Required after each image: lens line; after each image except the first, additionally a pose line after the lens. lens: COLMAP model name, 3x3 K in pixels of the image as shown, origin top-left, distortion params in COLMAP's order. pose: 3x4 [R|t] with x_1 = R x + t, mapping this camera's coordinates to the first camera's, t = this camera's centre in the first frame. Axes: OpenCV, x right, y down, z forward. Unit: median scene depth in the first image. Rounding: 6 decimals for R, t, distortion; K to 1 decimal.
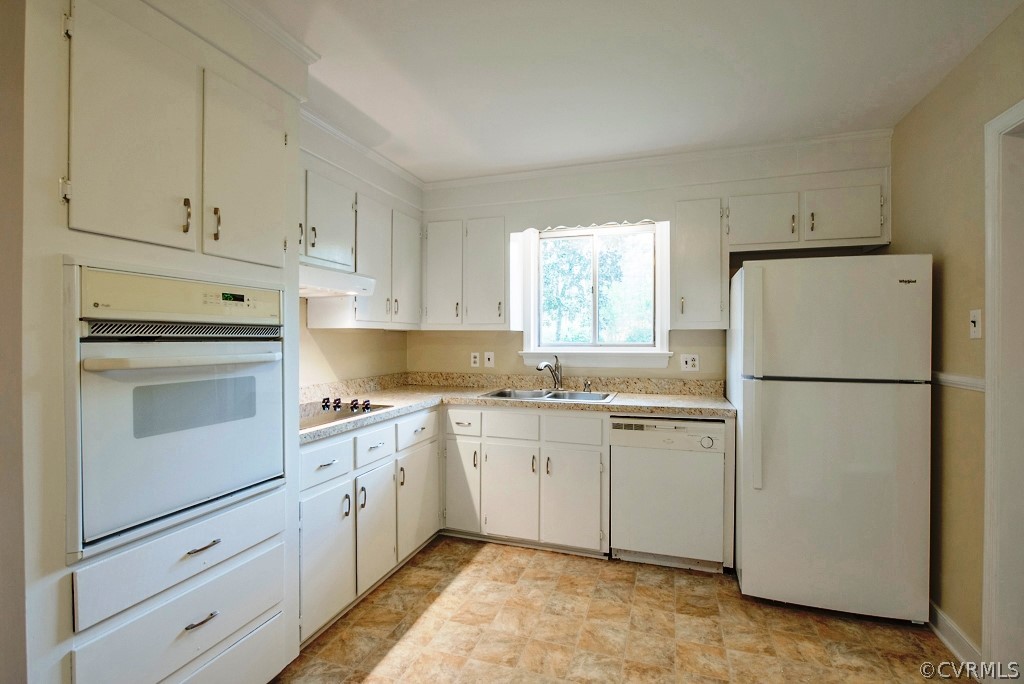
lens RADIAL K [[464.2, 0, 516.6], [0, 464.2, 338.8], [0, 0, 1]] dist [-0.010641, -0.001123]
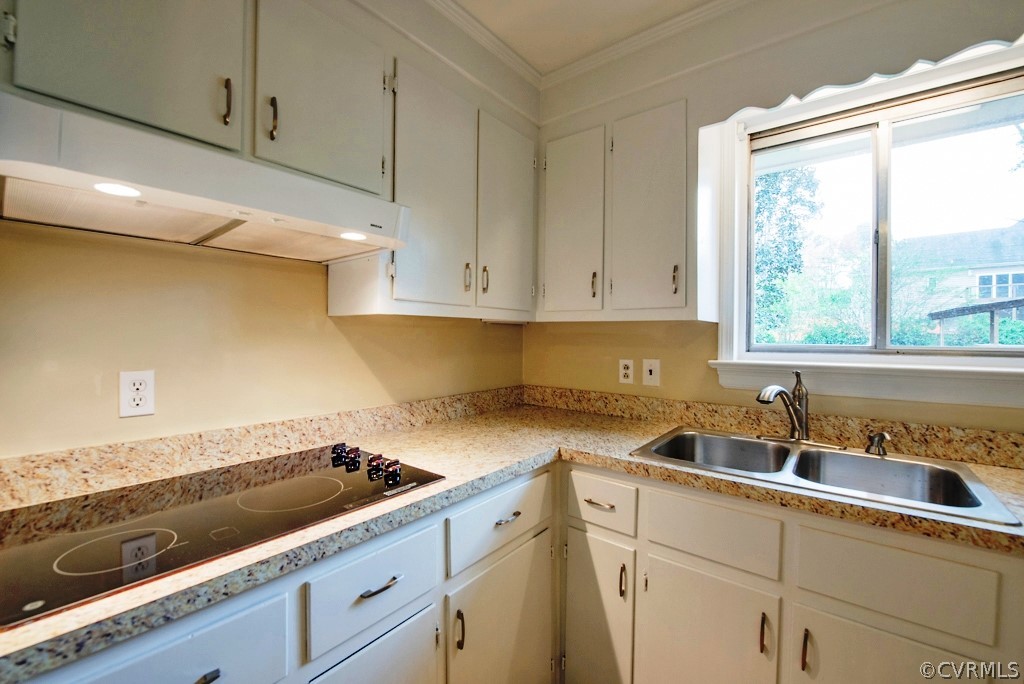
lens RADIAL K [[421.3, 0, 515.6], [0, 421.3, 339.8], [0, 0, 1]] dist [-0.018551, -0.000311]
pose [[0.938899, 0.009204, -0.344068, -0.046015], [-0.007013, 0.999946, 0.007612, 0.001370], [0.344120, -0.004734, 0.938914, 0.547095]]
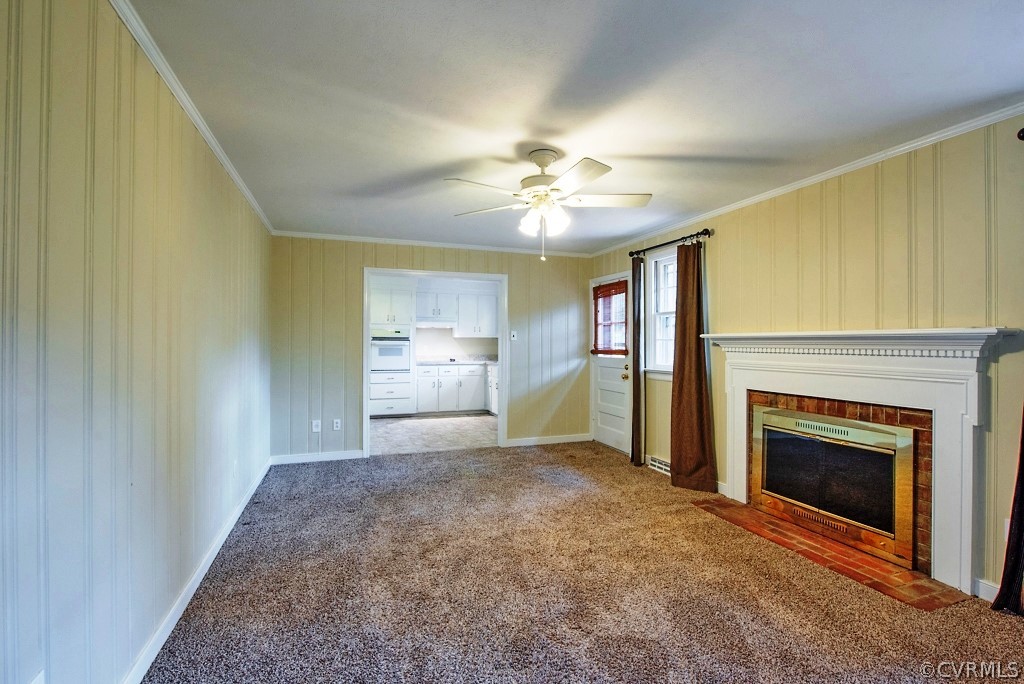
lens RADIAL K [[486.0, 0, 512.0], [0, 486.0, 342.0], [0, 0, 1]] dist [-0.000186, -0.000061]
pose [[0.583167, -0.012434, -0.812257, 2.329102], [-0.000132, 0.999881, -0.015401, 0.053678], [0.812353, 0.009089, 0.583096, -0.576300]]
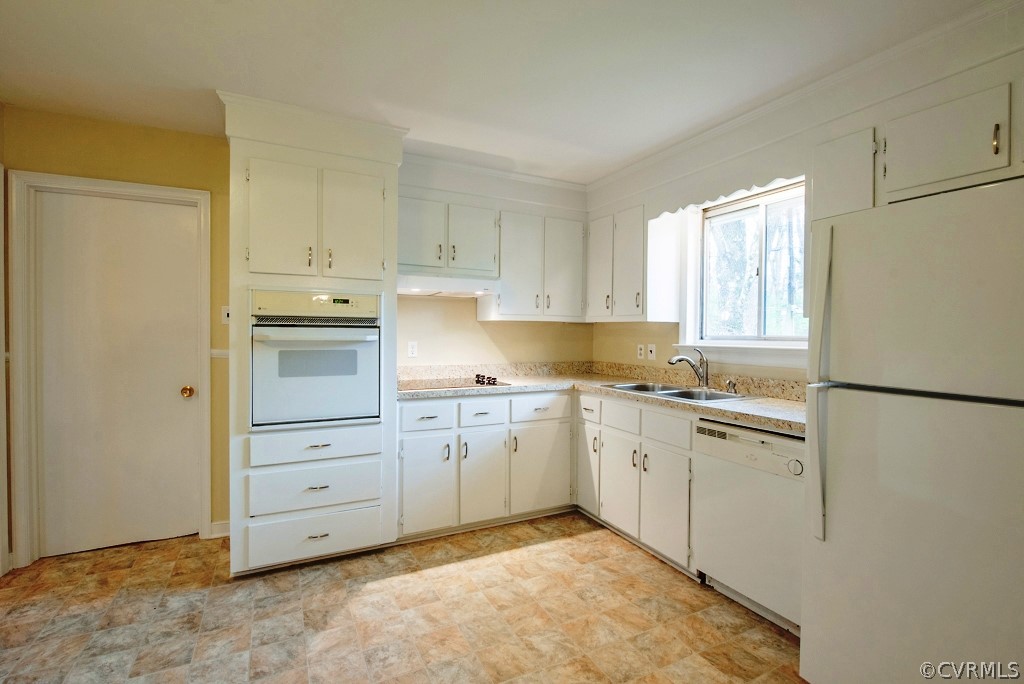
lens RADIAL K [[469.1, 0, 518.1], [0, 469.1, 339.5], [0, 0, 1]] dist [-0.012383, -0.000355]
pose [[0.716355, 0.017095, -0.697527, 0.518674], [-0.009739, 0.999847, 0.014503, 0.008494], [0.697668, -0.003596, 0.716412, 0.123228]]
